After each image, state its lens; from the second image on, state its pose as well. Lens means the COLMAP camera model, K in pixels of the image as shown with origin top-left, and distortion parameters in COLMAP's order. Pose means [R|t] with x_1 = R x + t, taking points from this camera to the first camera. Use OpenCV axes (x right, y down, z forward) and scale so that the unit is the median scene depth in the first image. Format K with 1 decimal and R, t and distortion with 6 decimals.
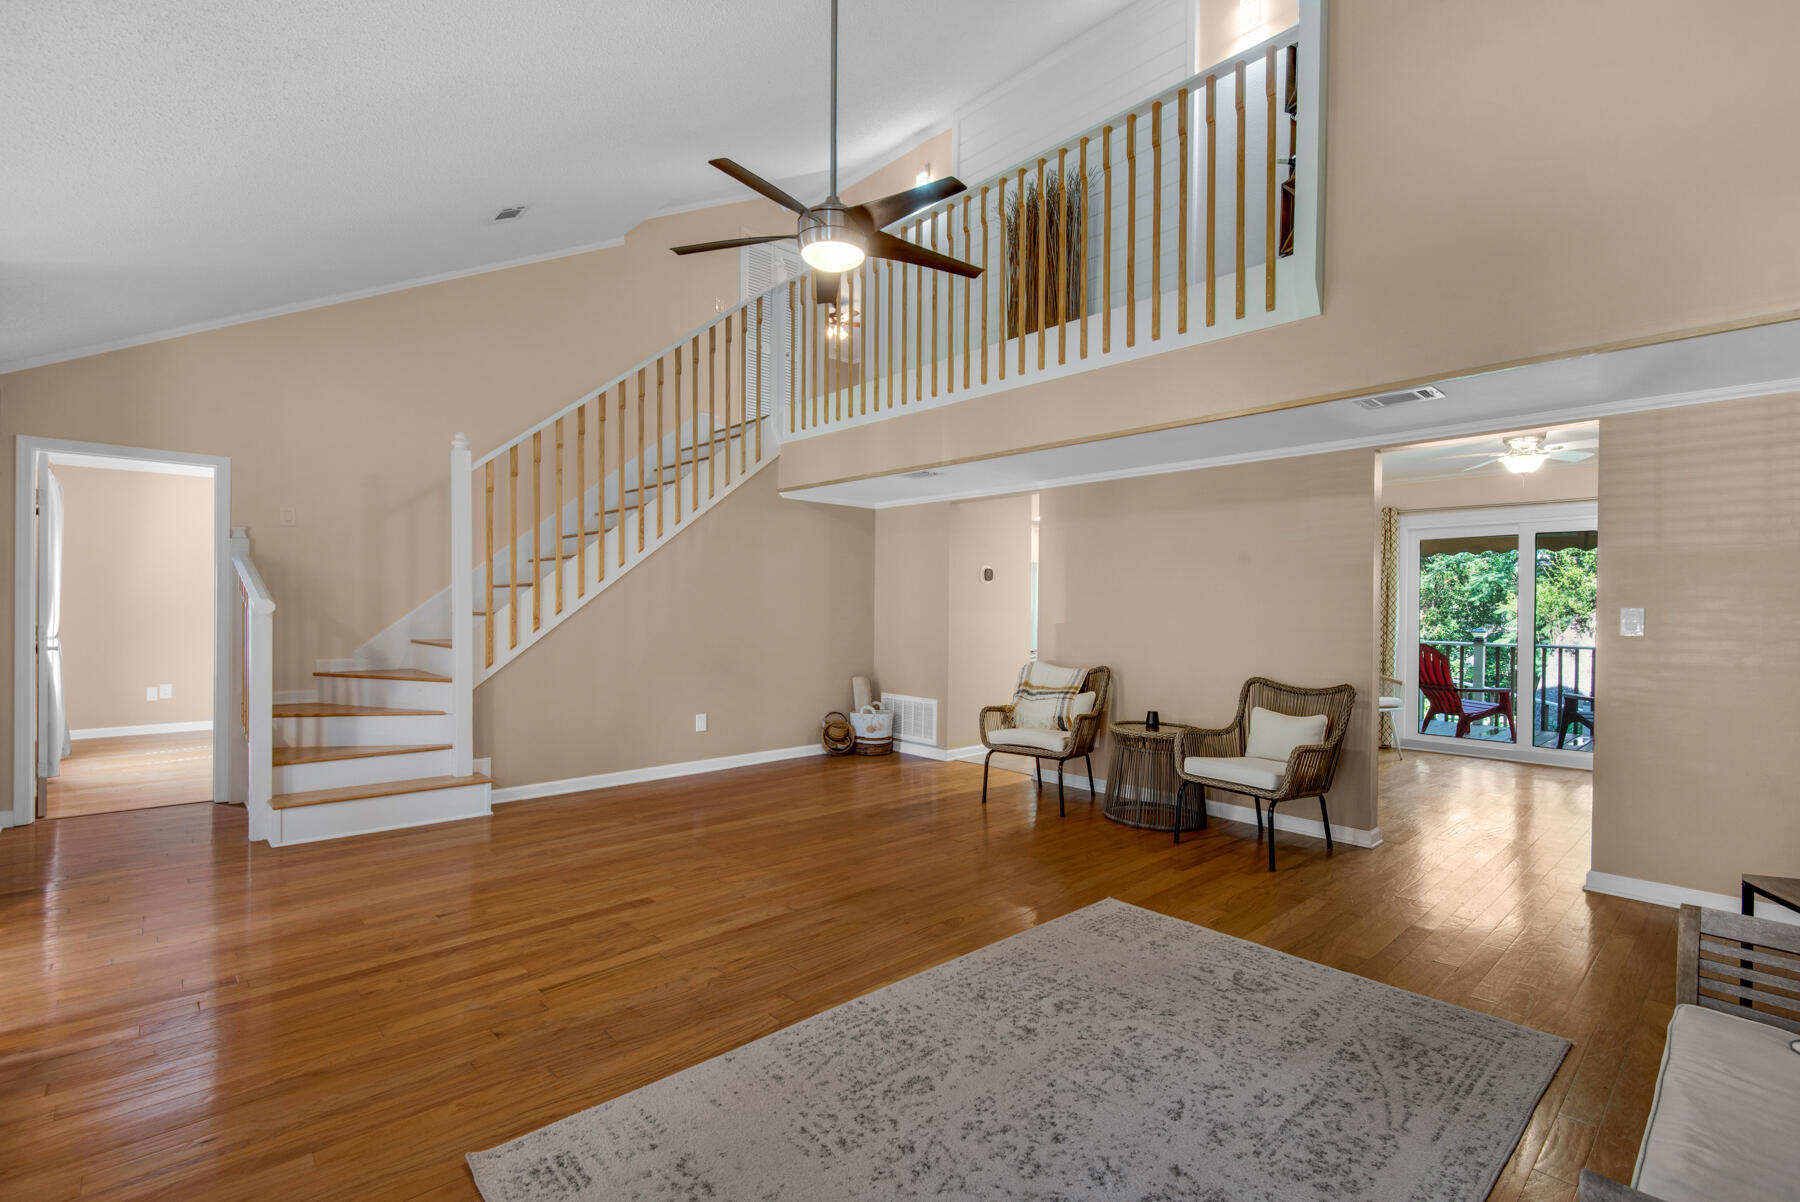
lens RADIAL K [[830.1, 0, 900.4], [0, 830.1, 613.1], [0, 0, 1]] dist [0.021709, -0.000122]
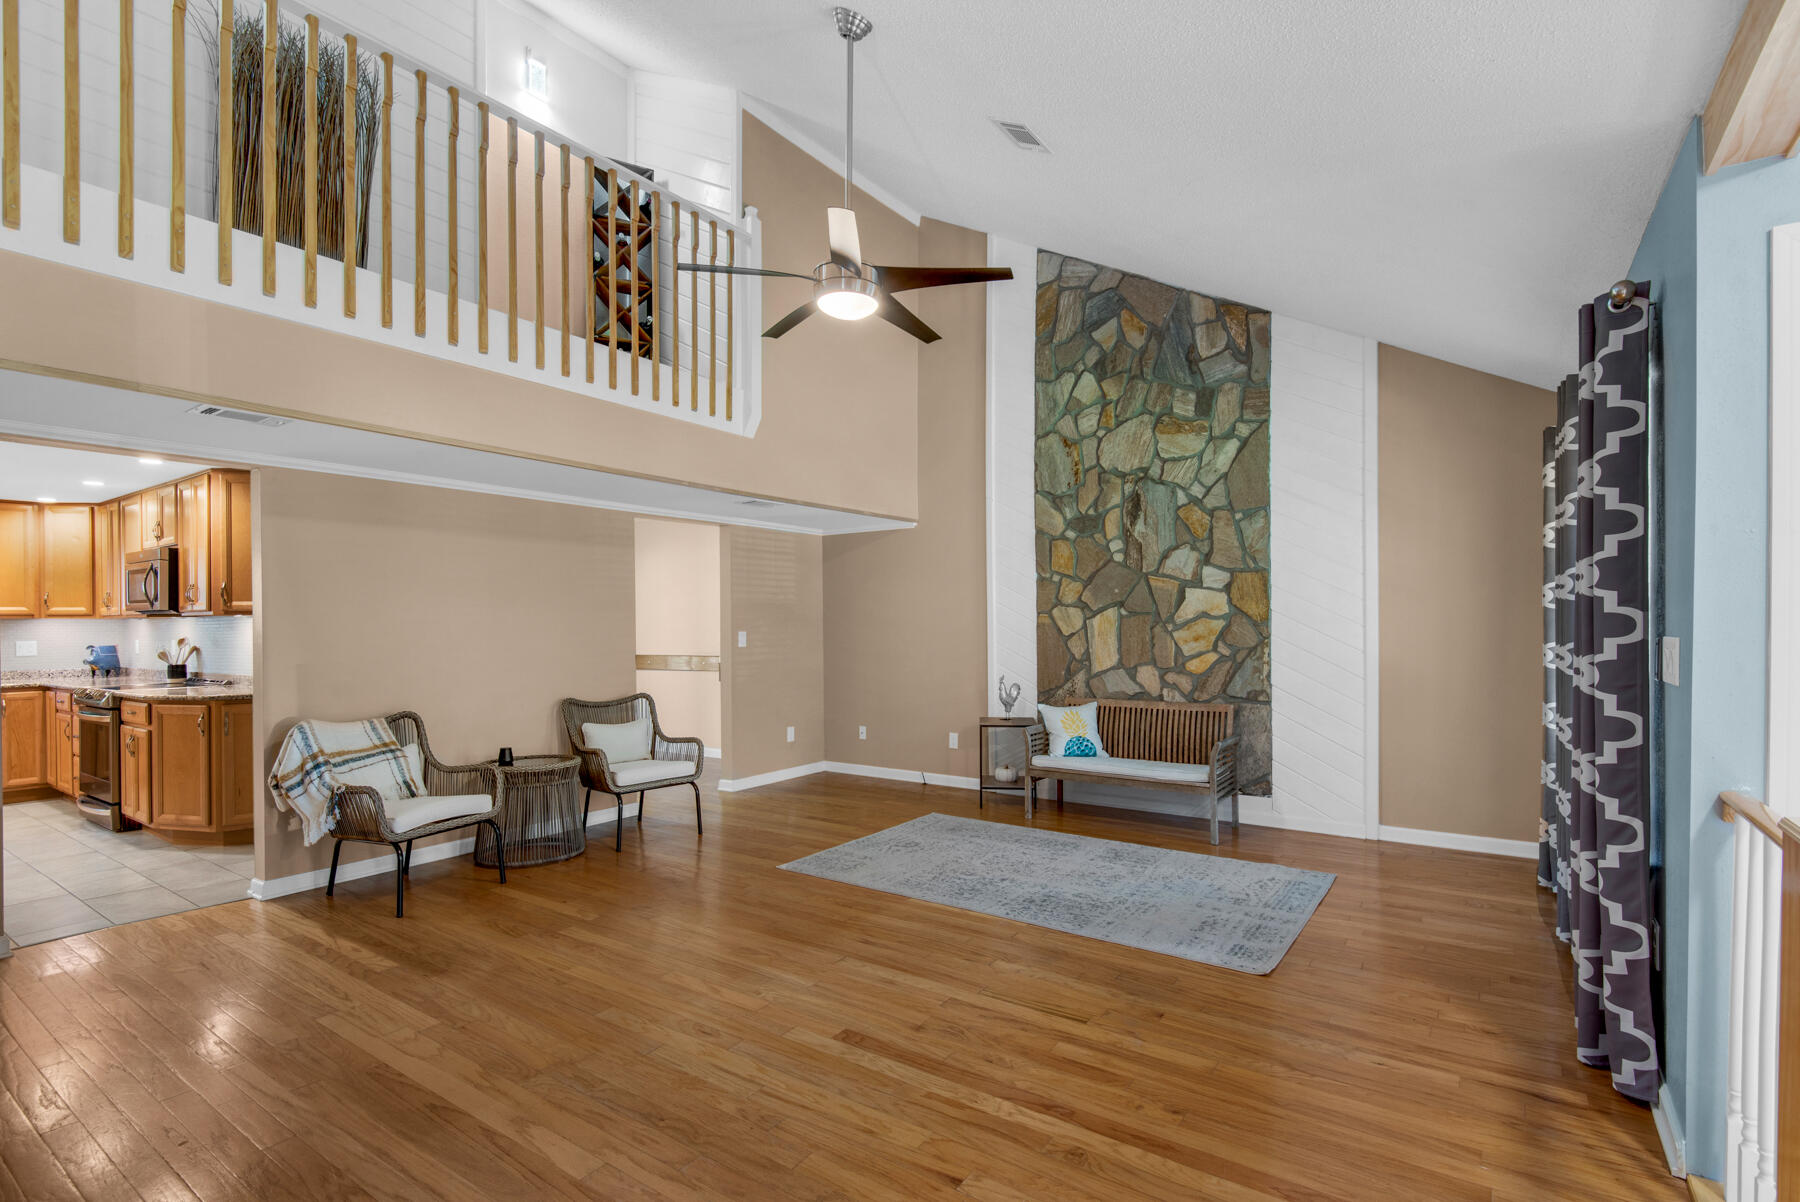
lens RADIAL K [[845.4, 0, 901.7], [0, 845.4, 626.5], [0, 0, 1]] dist [0.022035, -0.018770]
pose [[-0.211896, -0.011566, 0.977224, -1.224692], [0.012808, 0.999811, 0.014611, -0.050364], [-0.977208, 0.015612, -0.211708, 1.255901]]
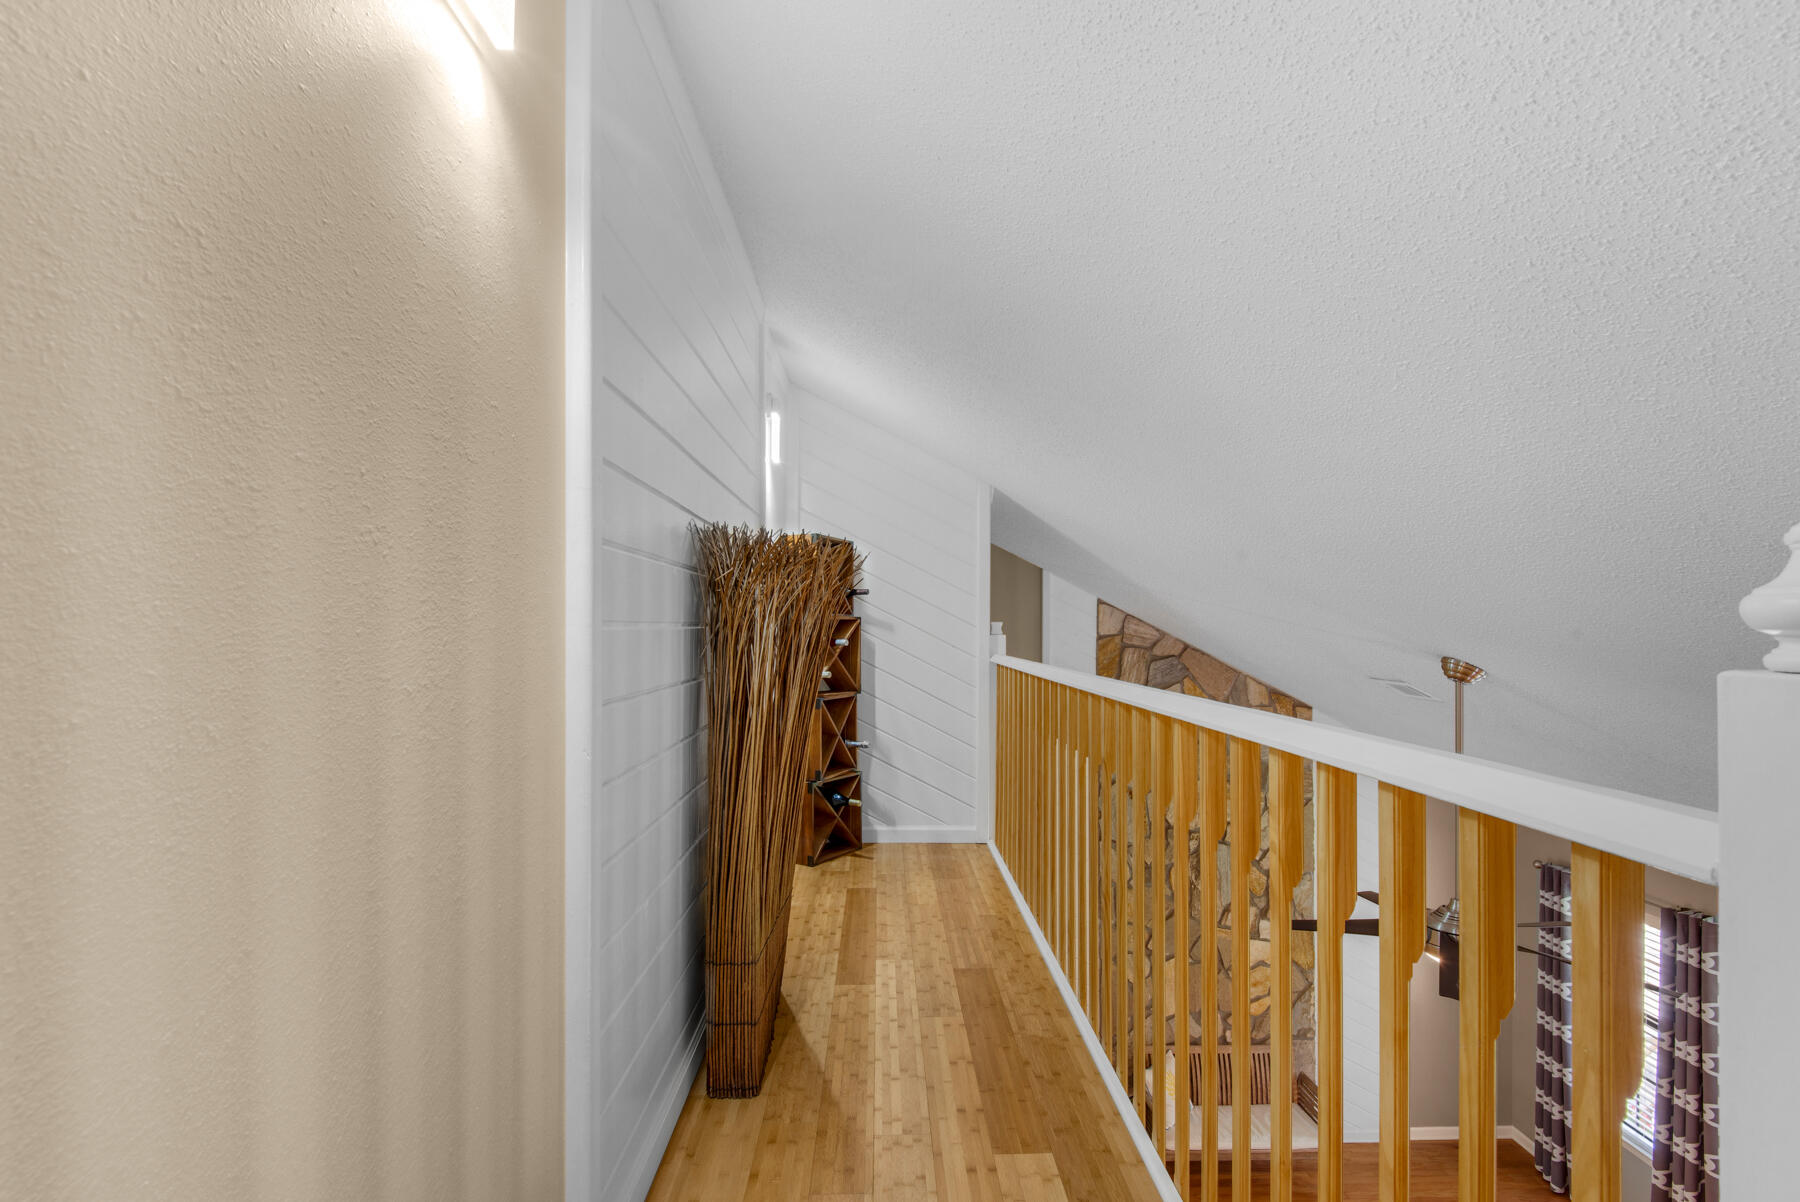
lens RADIAL K [[848.3, 0, 902.6], [0, 848.3, 608.3], [0, 0, 1]] dist [0.021677, -0.018834]
pose [[-0.750287, 0.001649, 0.661110, -0.279984], [-0.002254, 0.999985, -0.005053, -0.915804], [-0.661108, -0.005281, -0.750272, 2.409413]]
